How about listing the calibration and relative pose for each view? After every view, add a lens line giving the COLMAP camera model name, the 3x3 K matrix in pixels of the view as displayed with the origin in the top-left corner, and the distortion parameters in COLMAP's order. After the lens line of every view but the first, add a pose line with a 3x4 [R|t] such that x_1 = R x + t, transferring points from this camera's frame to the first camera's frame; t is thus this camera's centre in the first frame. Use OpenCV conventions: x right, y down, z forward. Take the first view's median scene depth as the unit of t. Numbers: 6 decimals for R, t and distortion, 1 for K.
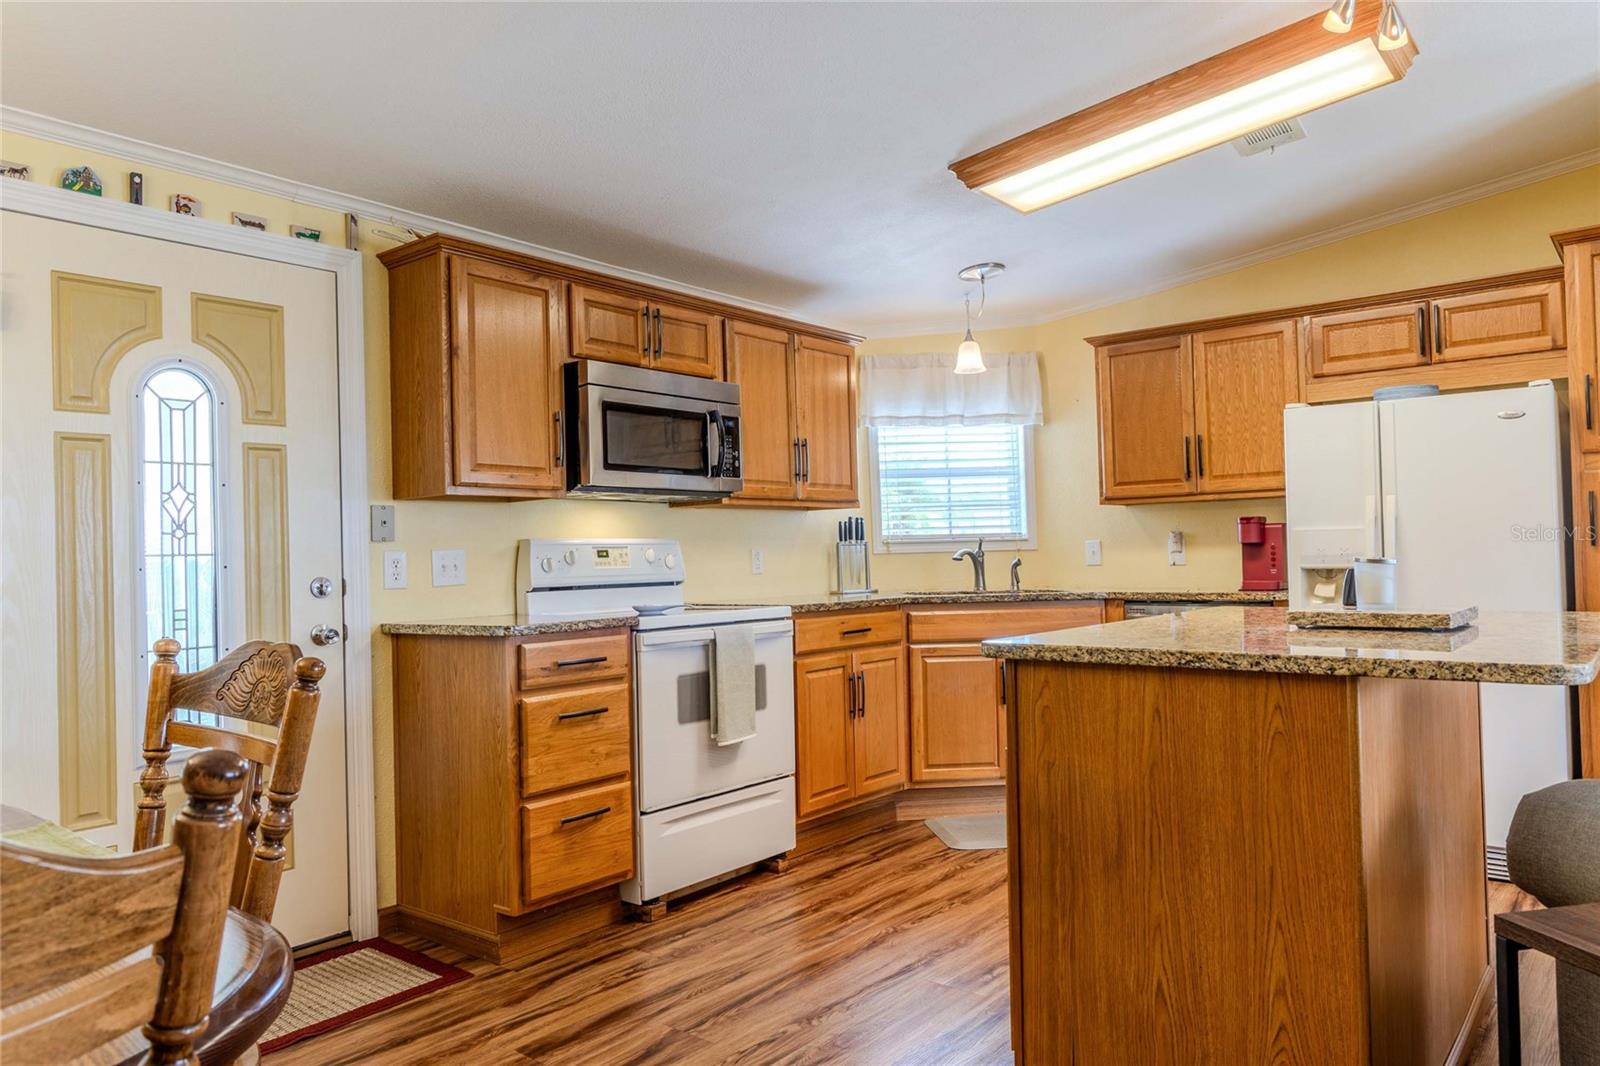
lens RADIAL K [[1087.7, 0, 800.0], [0, 1087.7, 533.0], [0, 0, 1]] dist [-0.000019, -0.002459]
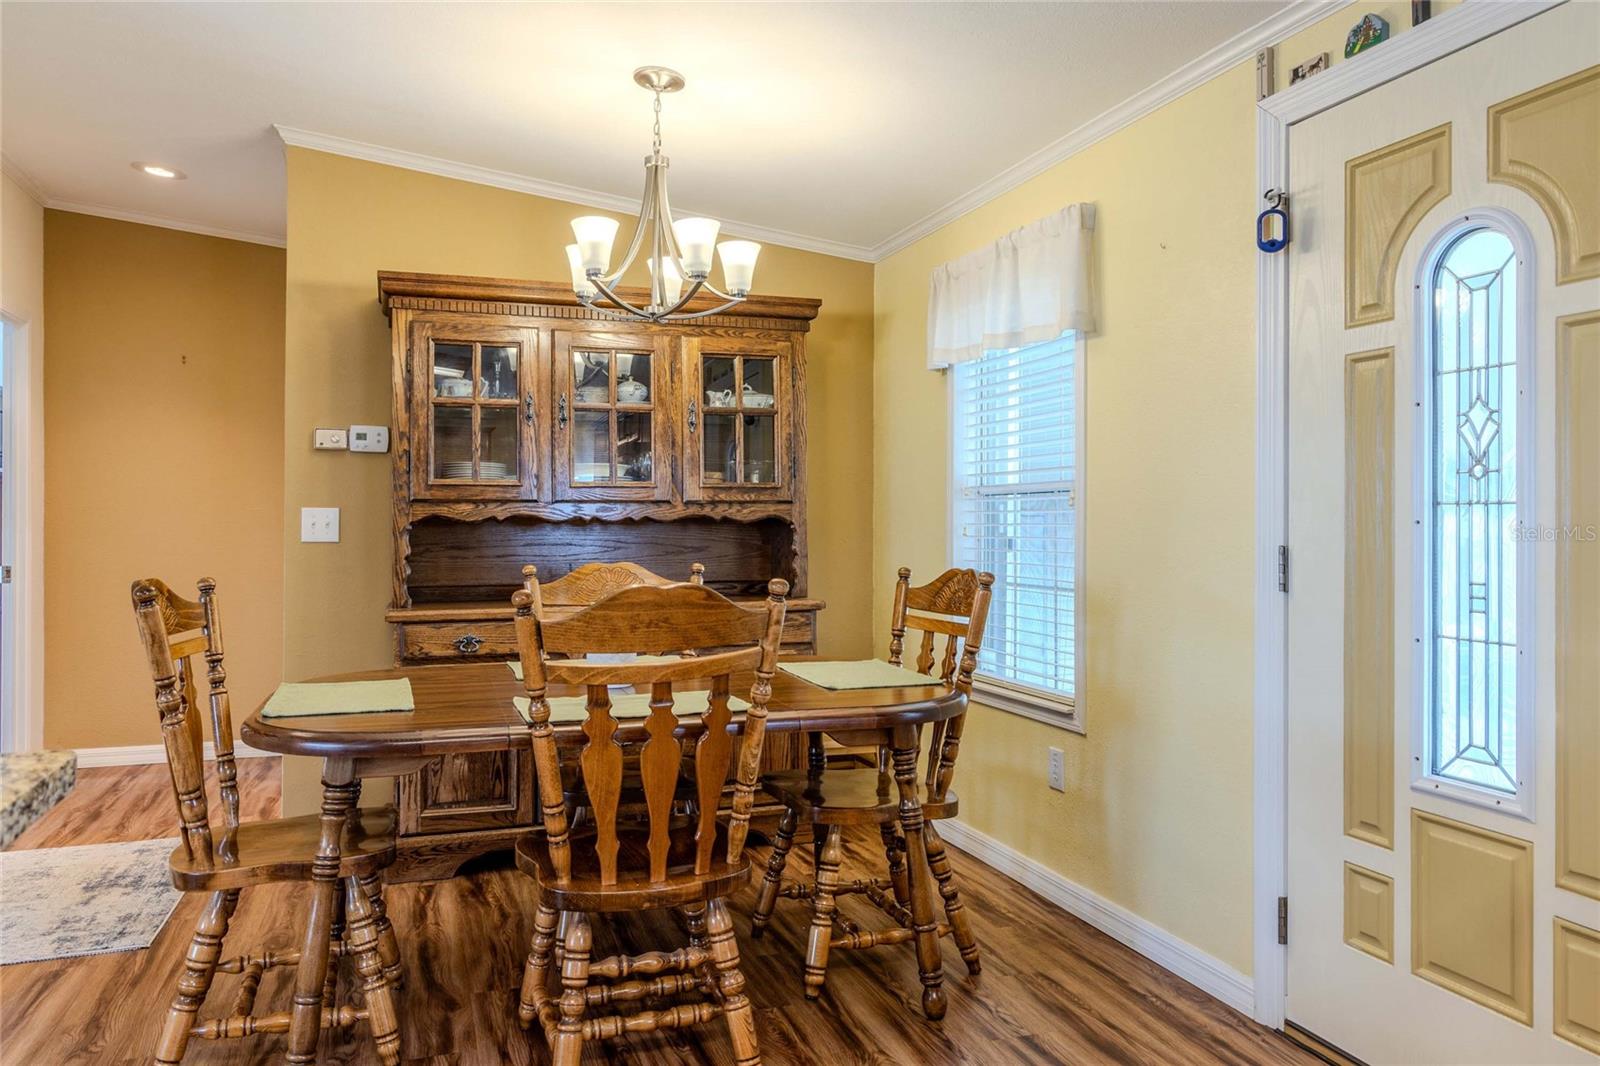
lens RADIAL K [[1136.1, 0, 748.6], [0, 1136.1, 514.2], [0, 0, 1]] dist [0.003235, -0.001595]
pose [[-0.545403, 0.018154, -0.837977, 0.232988], [0.024437, 0.999685, 0.005753, 0.010082], [0.837817, -0.017340, -0.545675, 0.846033]]
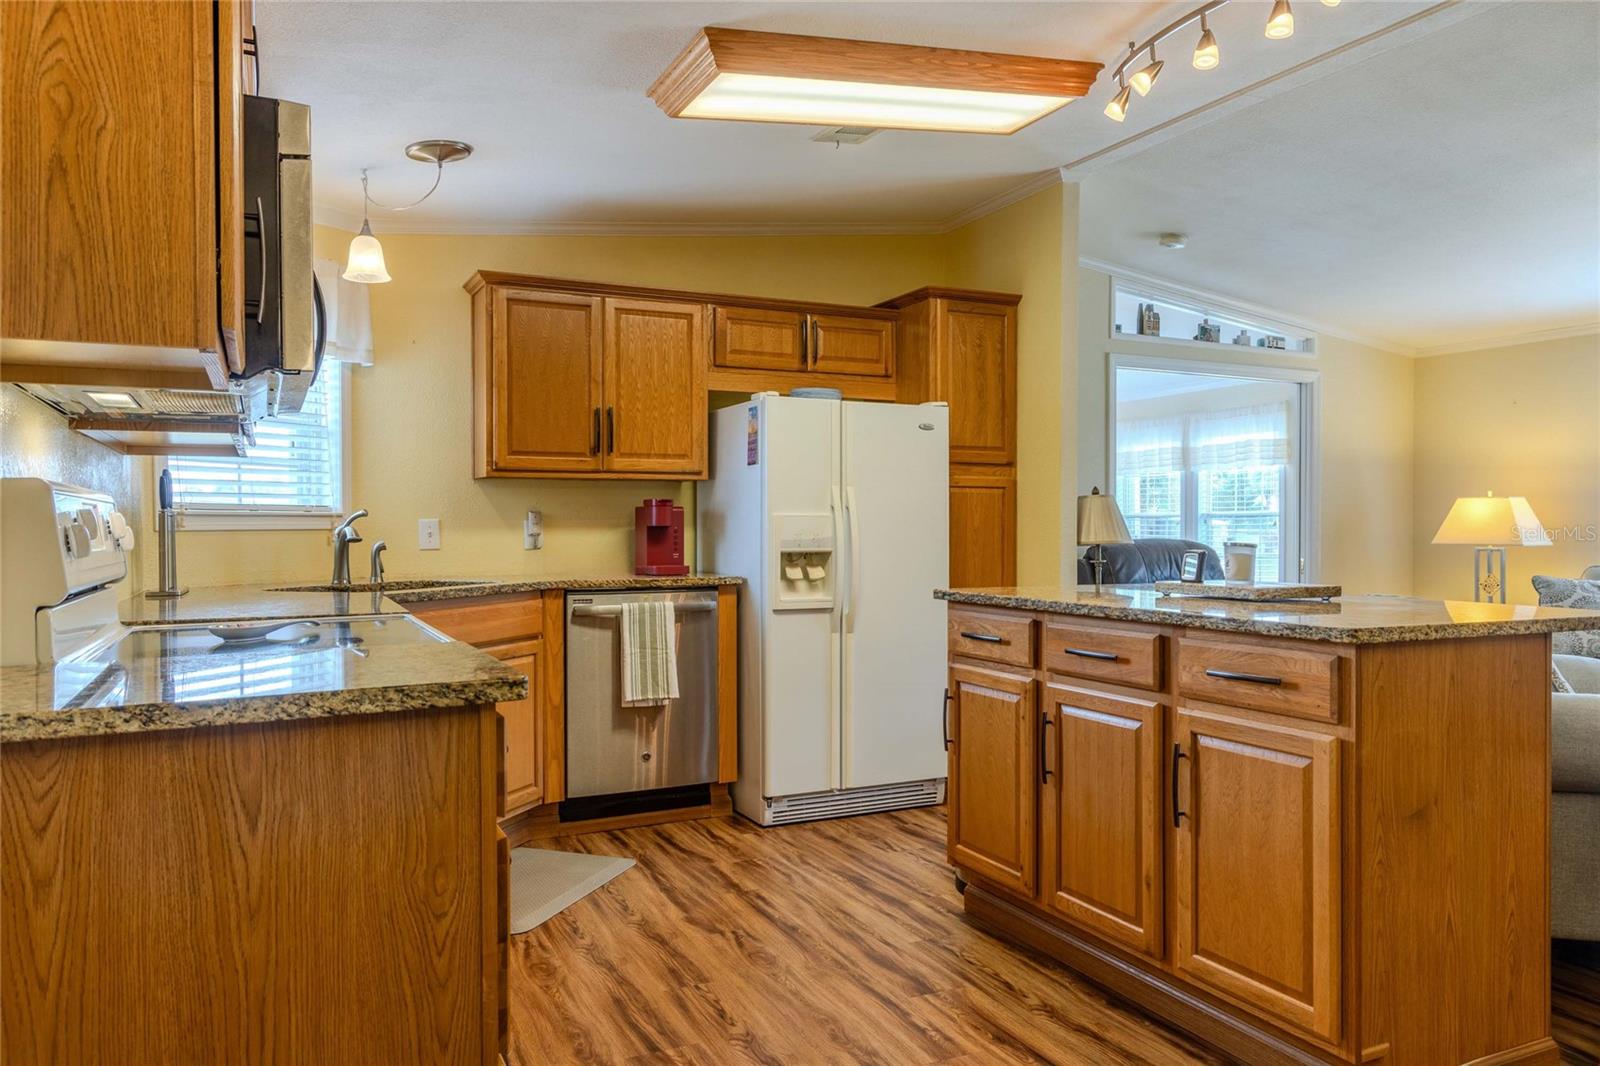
lens RADIAL K [[1104.7, 0, 800.0], [0, 1104.7, 533.0], [0, 0, 1]] dist [0.003821, 0.001805]
pose [[0.430702, 0.017883, 0.902317, -0.537474], [-0.028923, 0.999564, -0.006004, 0.022168], [-0.902031, -0.023511, 0.431031, 0.603041]]
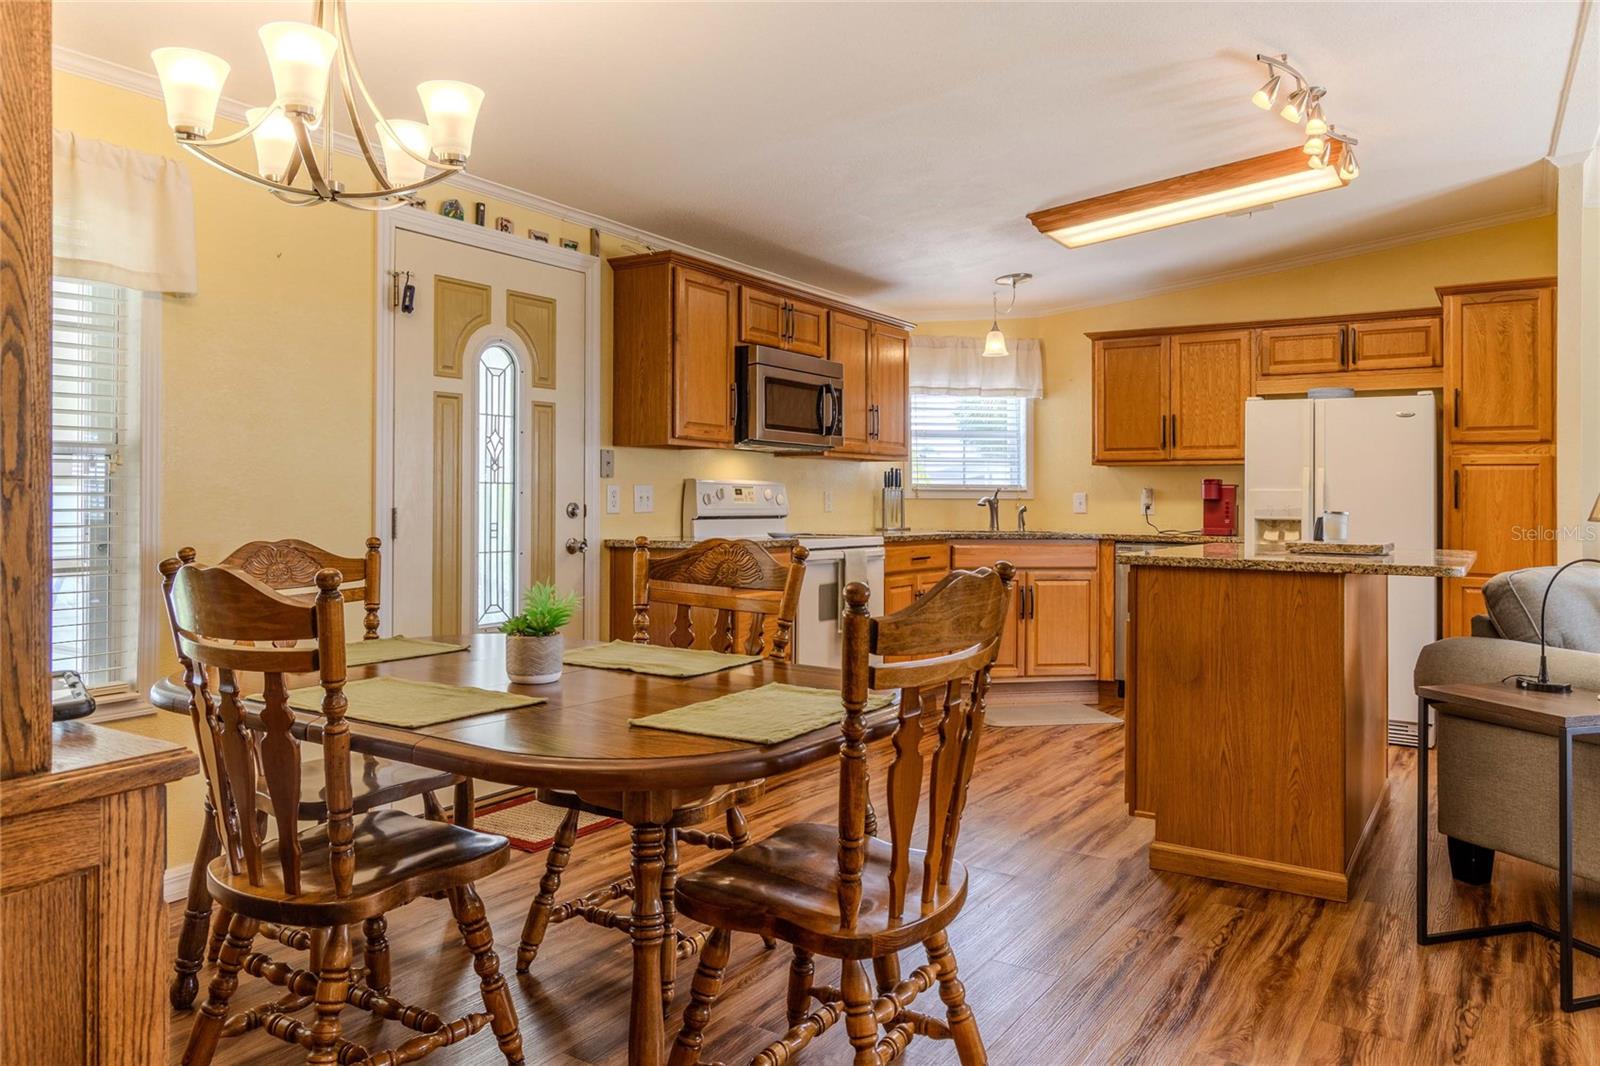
lens RADIAL K [[1123.7, 0, 803.6], [0, 1123.7, 479.5], [0, 0, 1]] dist [-0.002595, -0.003336]
pose [[0.992938, 0.033751, 0.113729, -0.291764], [-0.034061, 0.999419, 0.000779, 0.001160], [-0.113636, -0.004647, 0.993512, -0.368700]]
